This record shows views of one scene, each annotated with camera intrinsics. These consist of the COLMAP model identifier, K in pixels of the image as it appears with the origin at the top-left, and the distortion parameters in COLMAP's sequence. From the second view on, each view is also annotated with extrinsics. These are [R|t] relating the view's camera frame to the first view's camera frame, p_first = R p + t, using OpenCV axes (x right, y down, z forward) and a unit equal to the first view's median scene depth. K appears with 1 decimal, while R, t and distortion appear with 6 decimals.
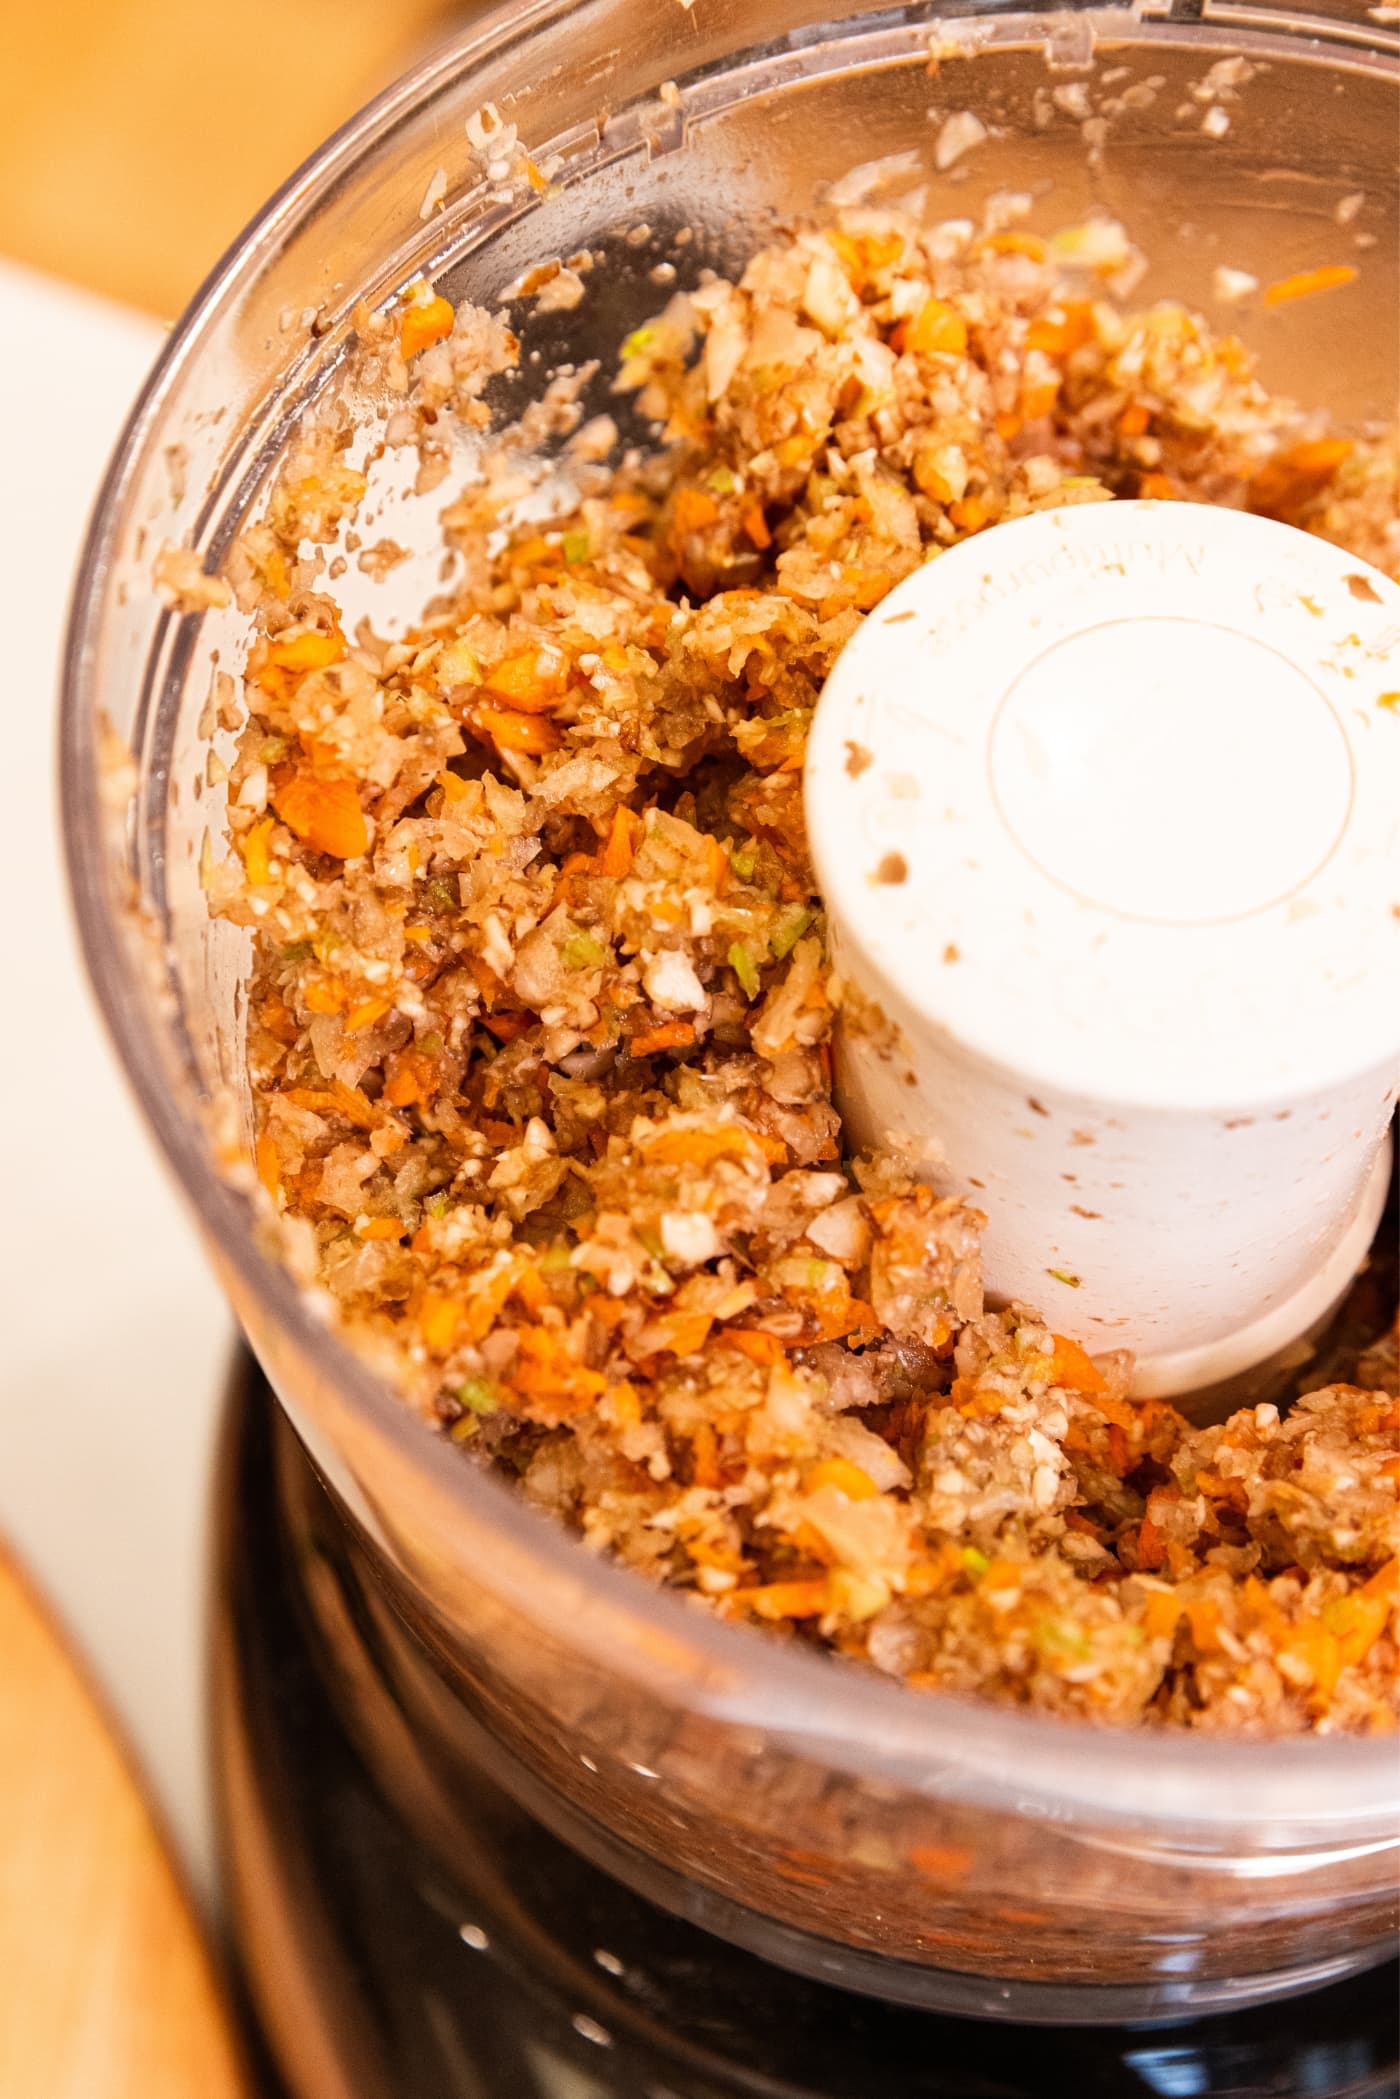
lens RADIAL K [[3420.0, 0, 700.0], [0, 3420.0, 1049.5], [0, 0, 1]] dist [-0.024389, -0.015758]
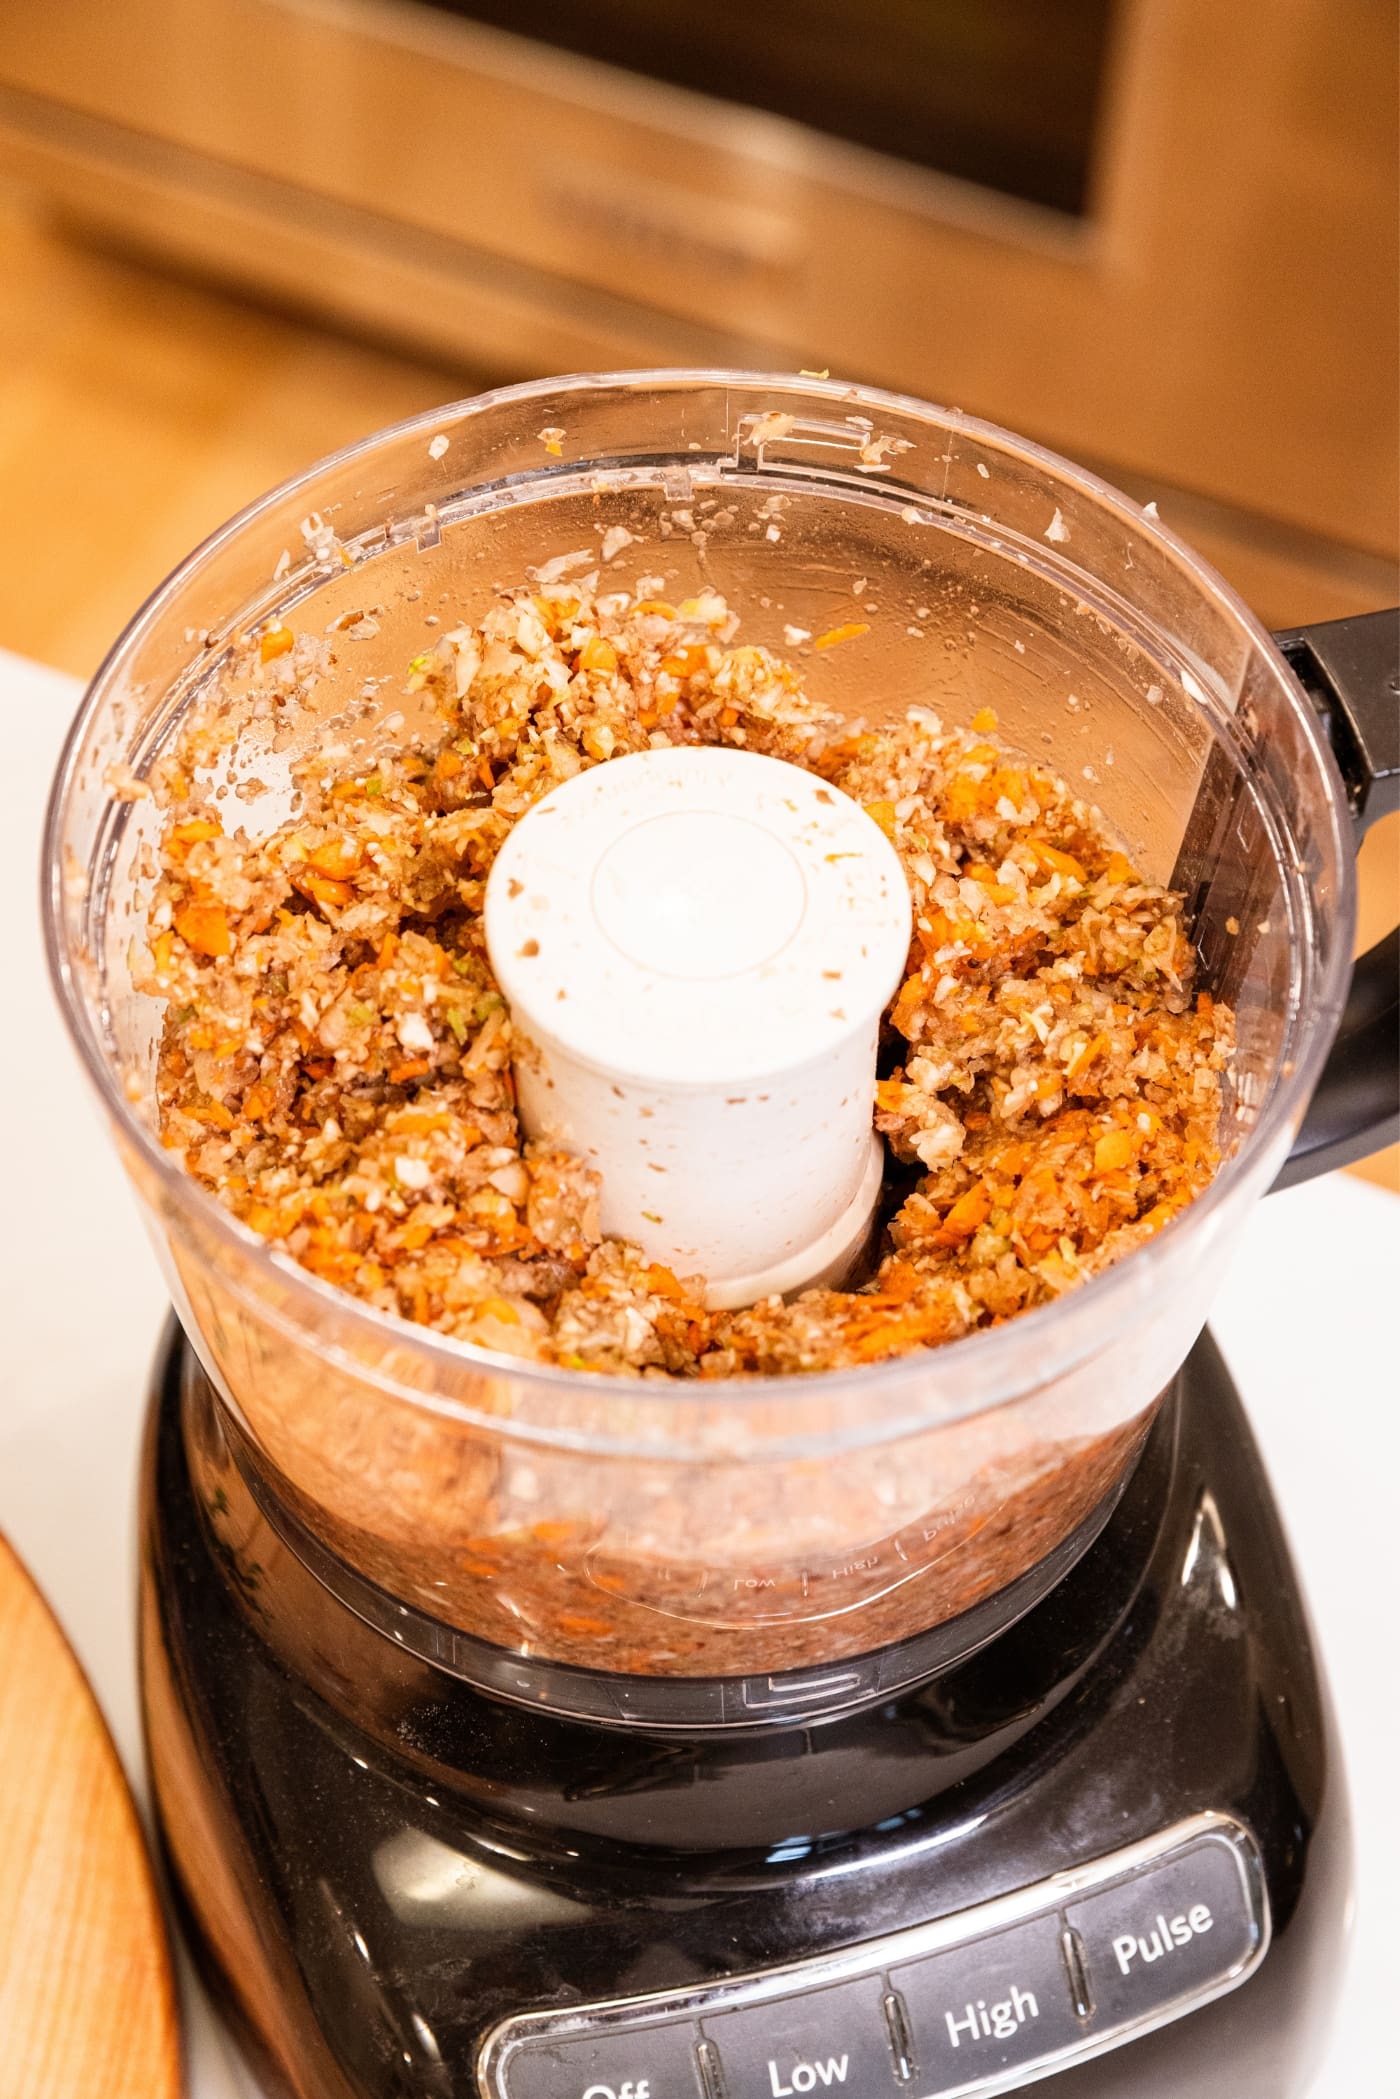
lens RADIAL K [[3137.2, 0, 700.0], [0, 3137.2, 1049.5], [0, 0, 1]] dist [-0.004004, 0.004980]
pose [[0.999928, 0.009215, 0.007728, 0.116191], [-0.008179, 0.992150, -0.124784, 0.172708], [-0.008817, 0.124712, 0.992154, -0.491478]]
